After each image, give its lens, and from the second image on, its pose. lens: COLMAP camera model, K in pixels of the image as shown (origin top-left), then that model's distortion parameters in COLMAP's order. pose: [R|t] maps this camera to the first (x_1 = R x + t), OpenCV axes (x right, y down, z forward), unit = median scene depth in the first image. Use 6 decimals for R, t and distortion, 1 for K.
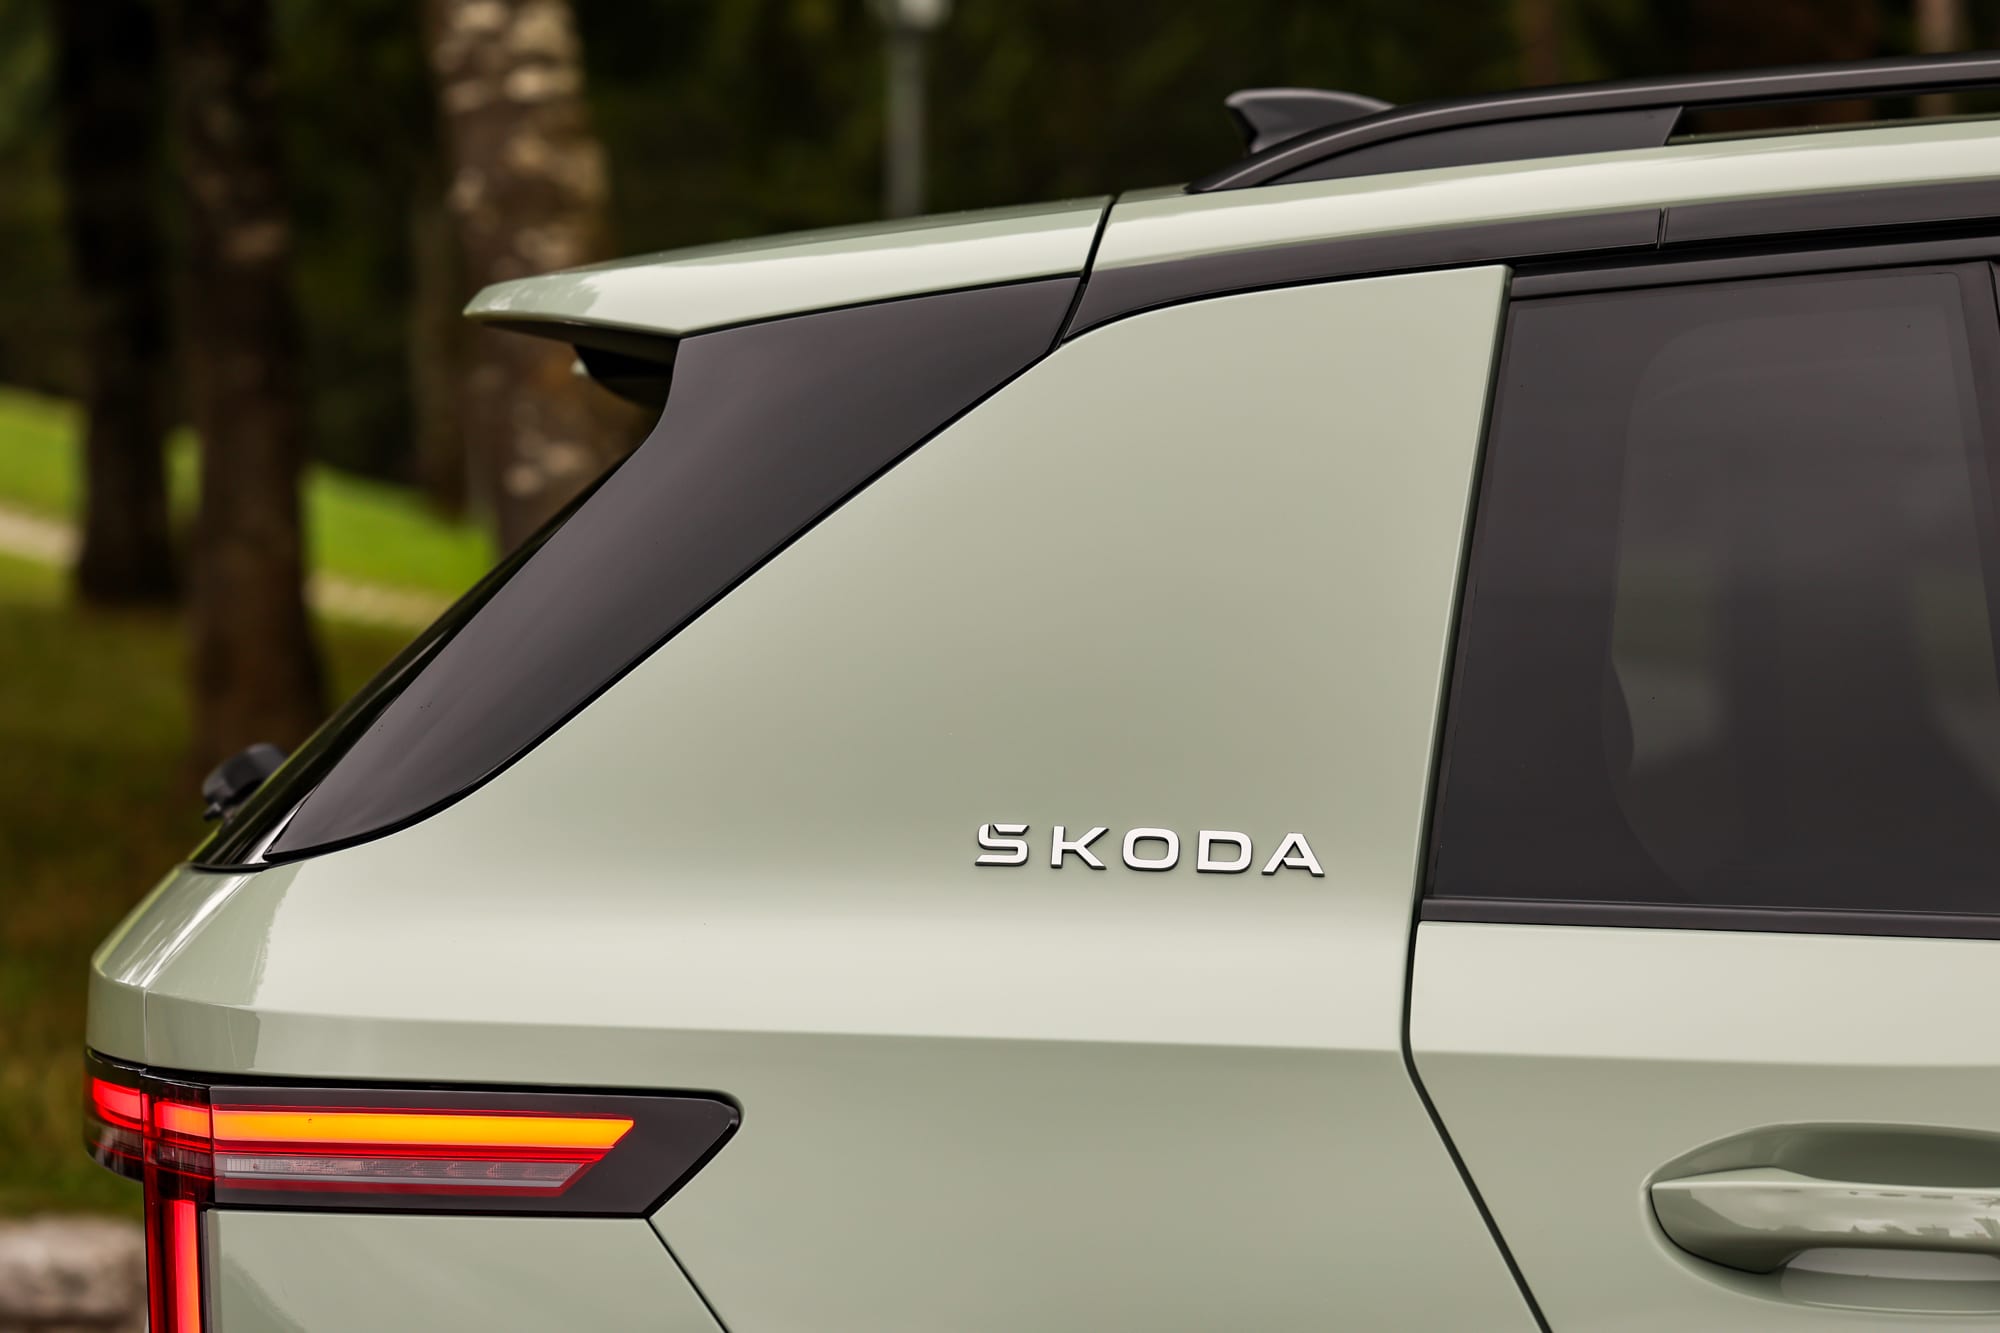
lens RADIAL K [[6922.7, 0, 997.5], [0, 6922.7, 666.4], [0, 0, 1]] dist [0.195912, 0.000000]
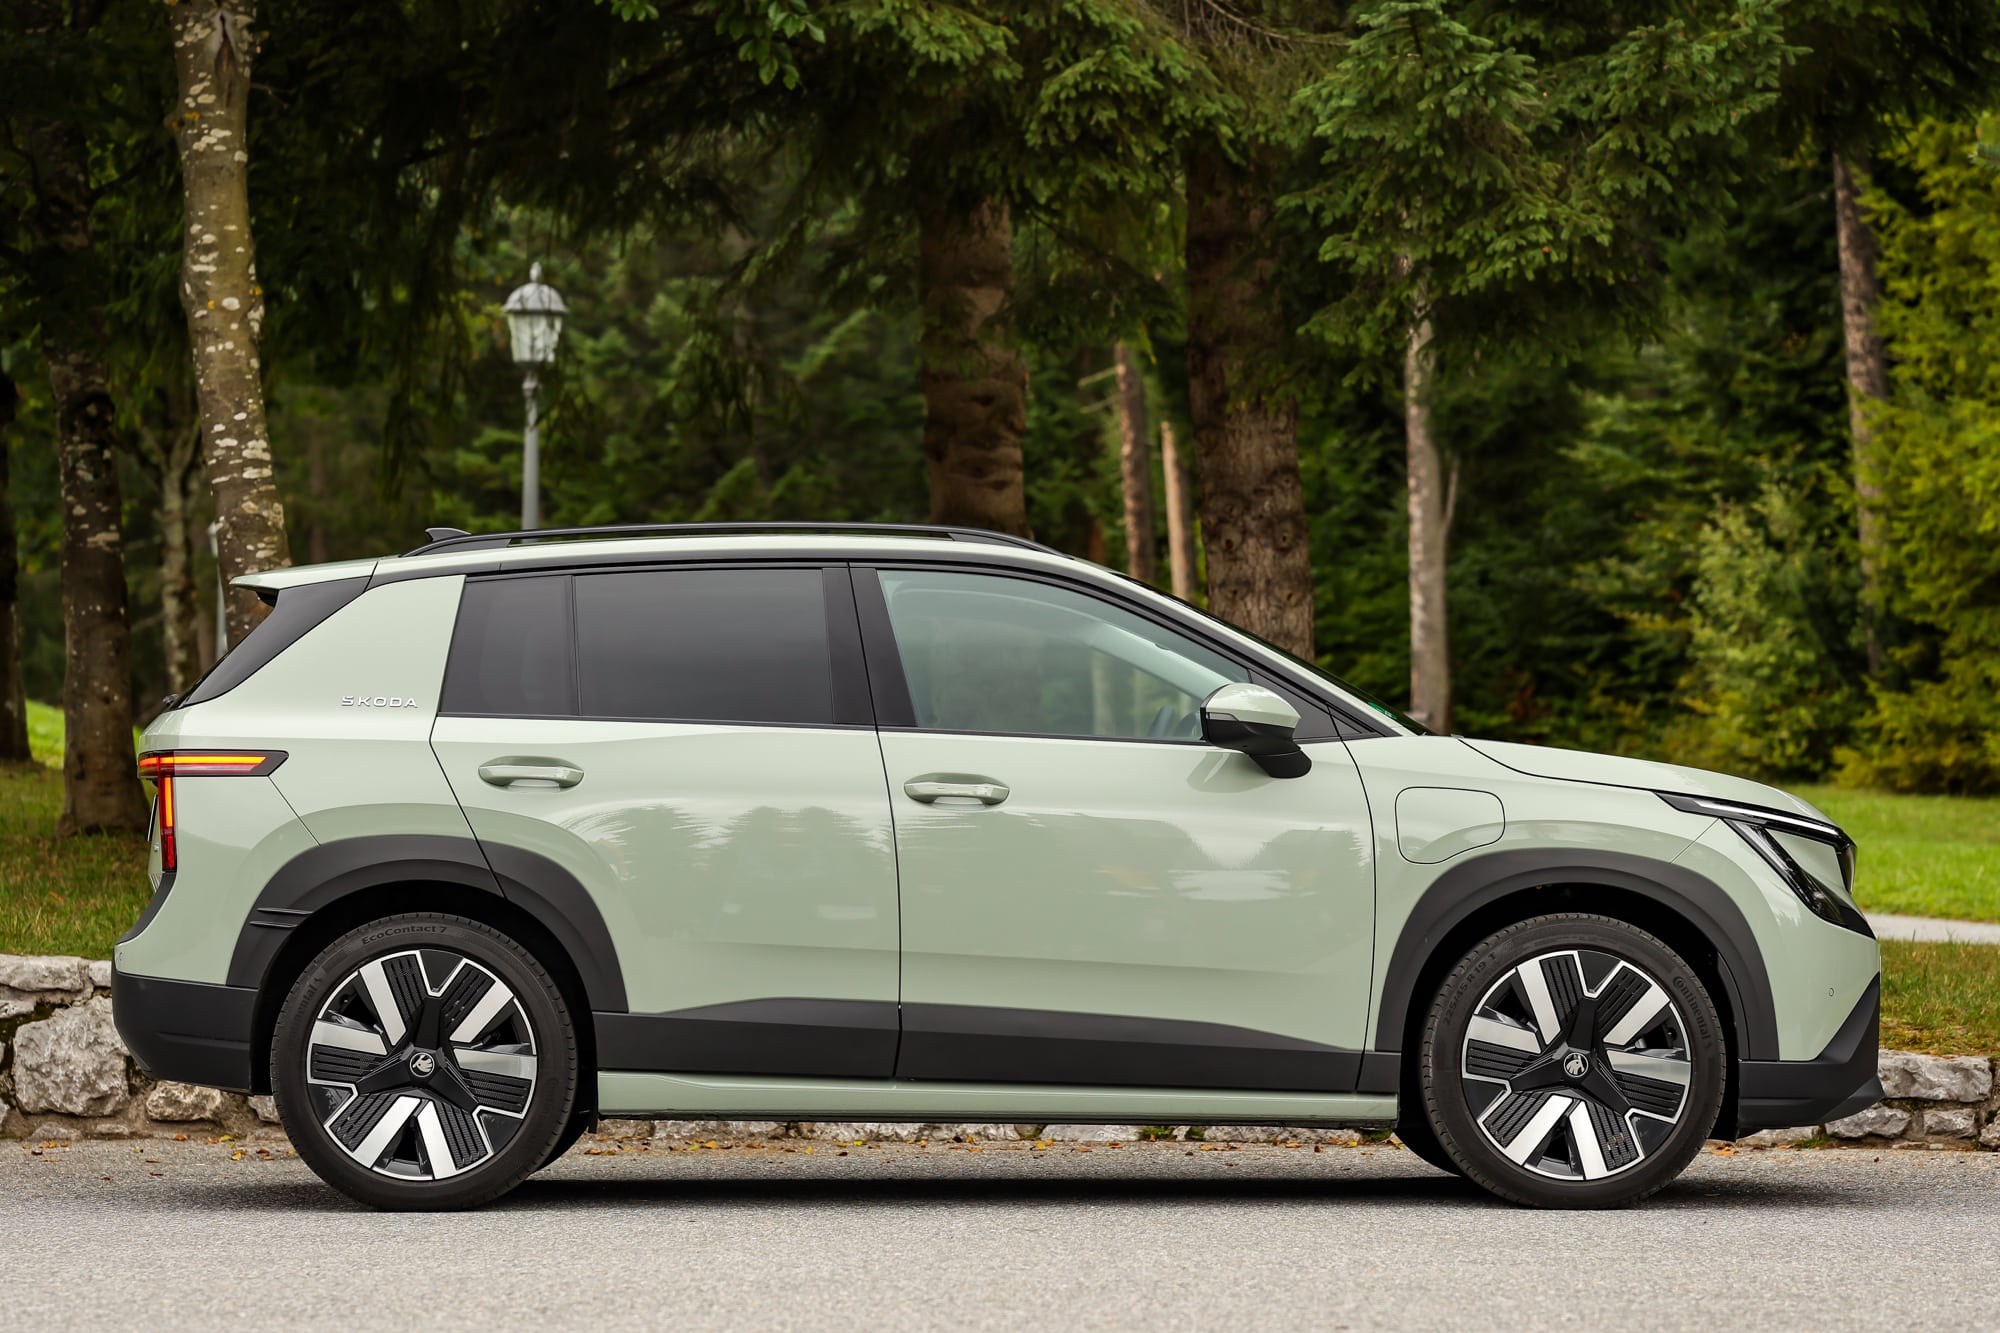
lens RADIAL K [[6766.1, 0, 1033.8], [0, 6766.1, 647.0], [0, 0, 1]] dist [0.141843, 0.000000]
pose [[0.998902, 0.006105, 0.046441, 0.233916], [-0.004240, 0.999184, -0.040157, 0.160370], [-0.046648, 0.039916, 0.998114, -3.328663]]
